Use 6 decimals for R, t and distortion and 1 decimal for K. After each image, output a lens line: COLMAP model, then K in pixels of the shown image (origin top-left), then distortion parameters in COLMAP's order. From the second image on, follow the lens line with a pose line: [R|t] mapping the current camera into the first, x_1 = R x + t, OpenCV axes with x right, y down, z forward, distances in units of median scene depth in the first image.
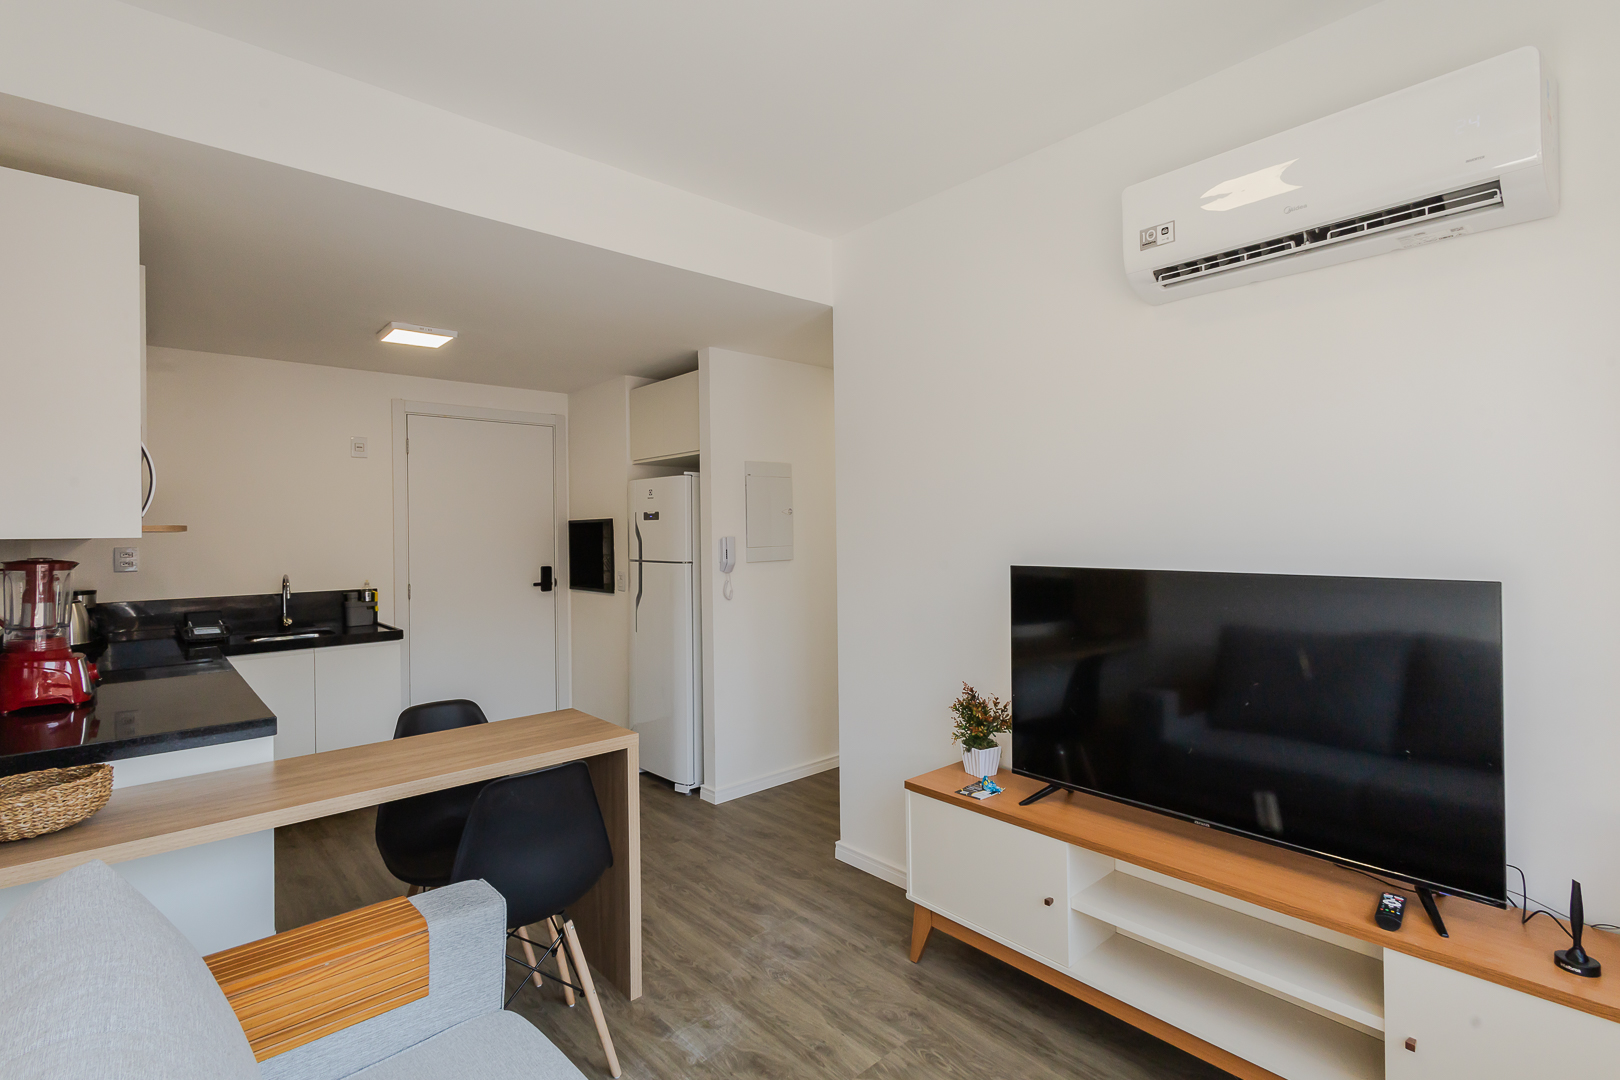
lens RADIAL K [[763.1, 0, 797.6], [0, 763.1, 532.6], [0, 0, 1]] dist [-0.002081, -0.000226]
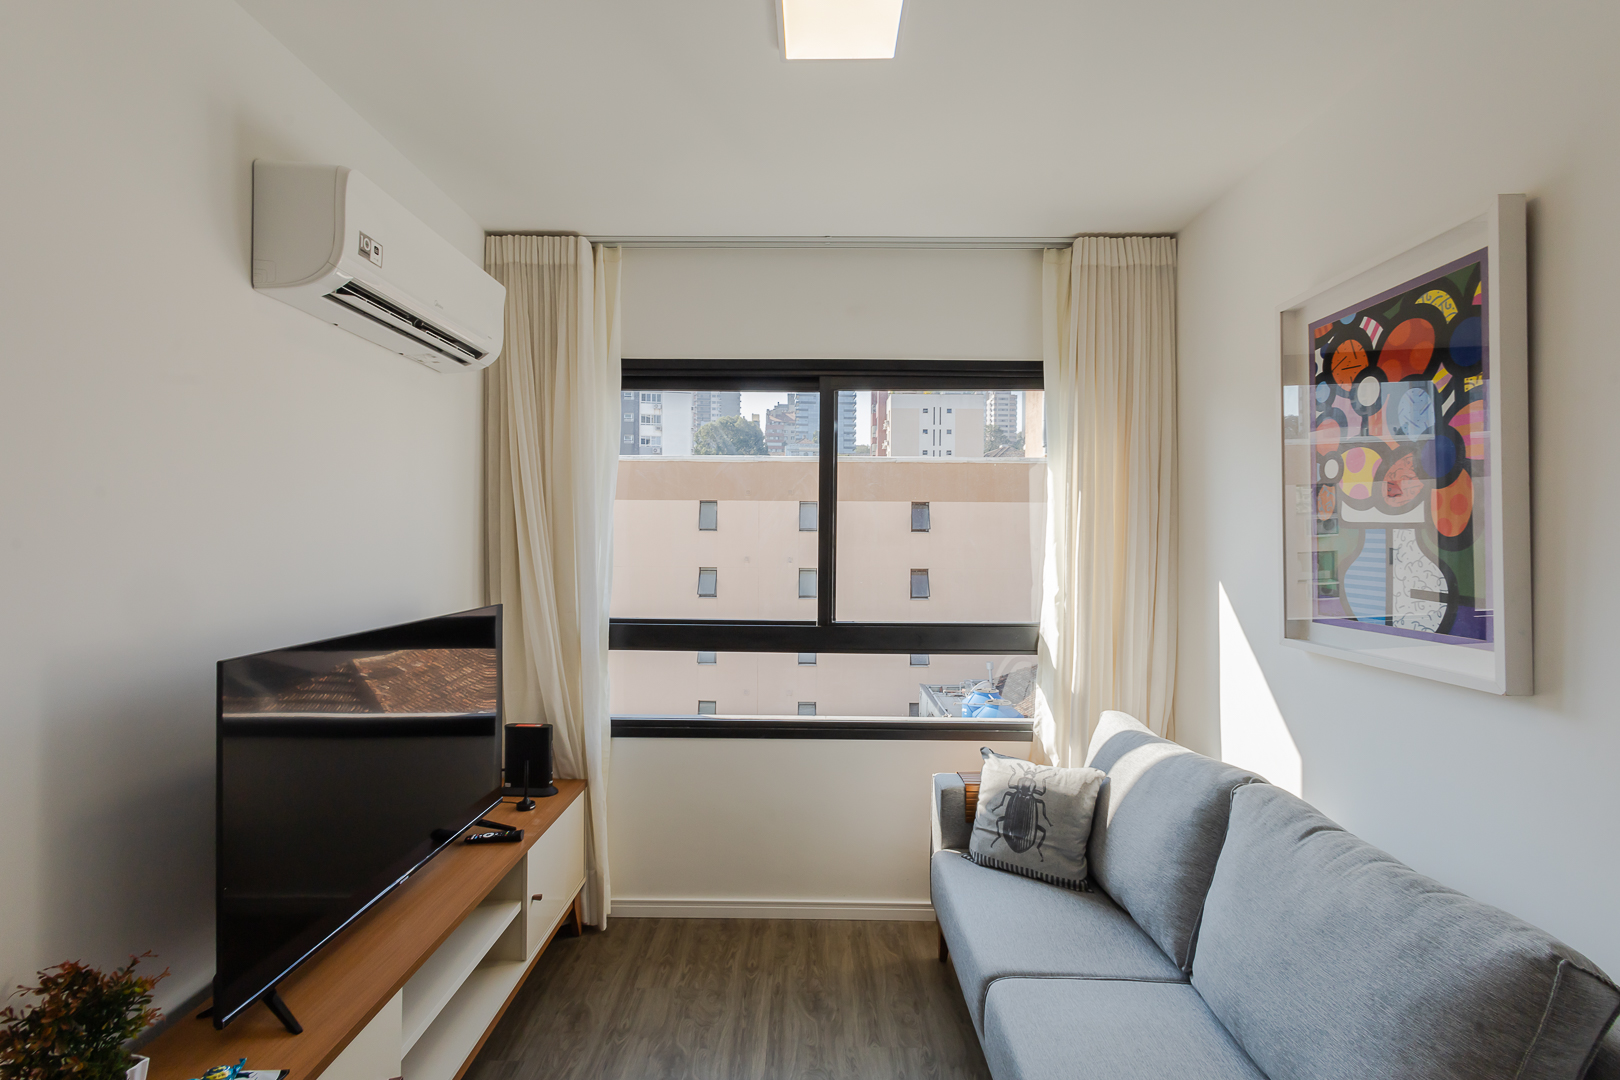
lens RADIAL K [[748.4, 0, 810.0], [0, 748.4, 540.0], [0, 0, 1]] dist [0.013476, -0.000575]
pose [[-0.741018, 0.005972, 0.671459, -0.236046], [0.007309, 0.999973, -0.000828, -0.025721], [-0.671446, 0.004293, -0.741041, 0.642046]]
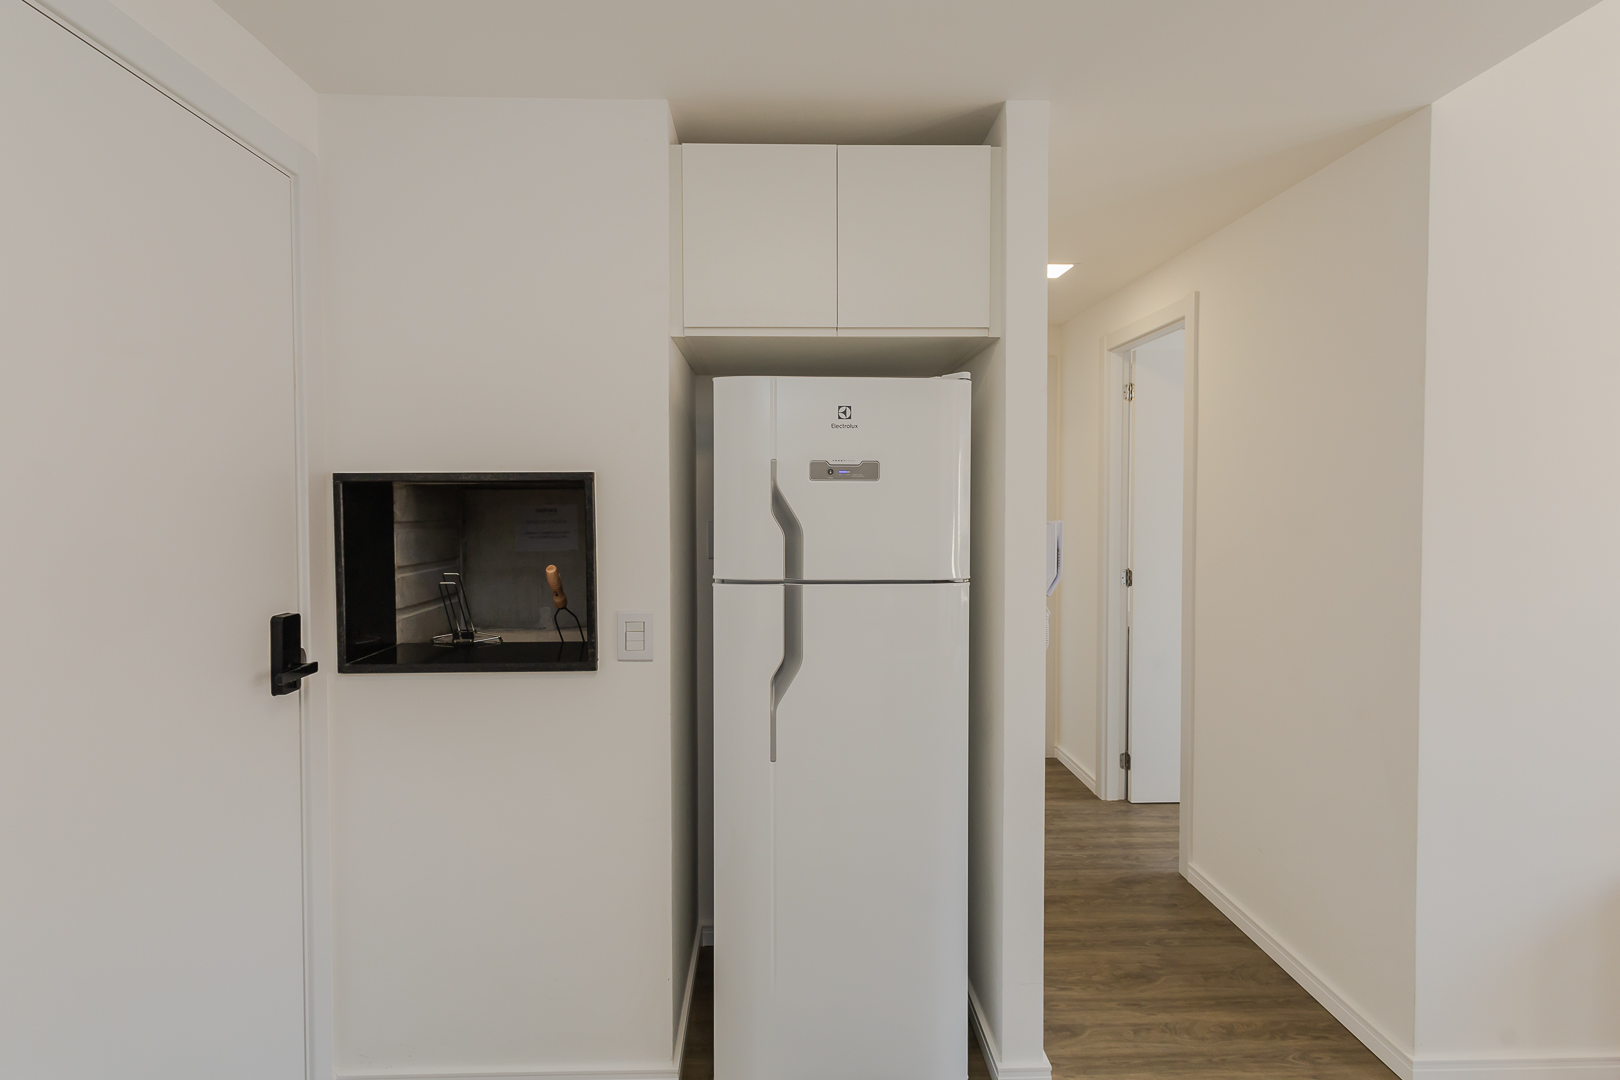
lens RADIAL K [[770.7, 0, 764.7], [0, 770.7, 527.0], [0, 0, 1]] dist [0.004768, 0.000094]
pose [[0.644378, -0.010070, 0.764641, -0.540353], [-0.006273, 0.999810, 0.018454, 0.001104], [-0.764681, -0.016688, 0.644193, 0.779519]]
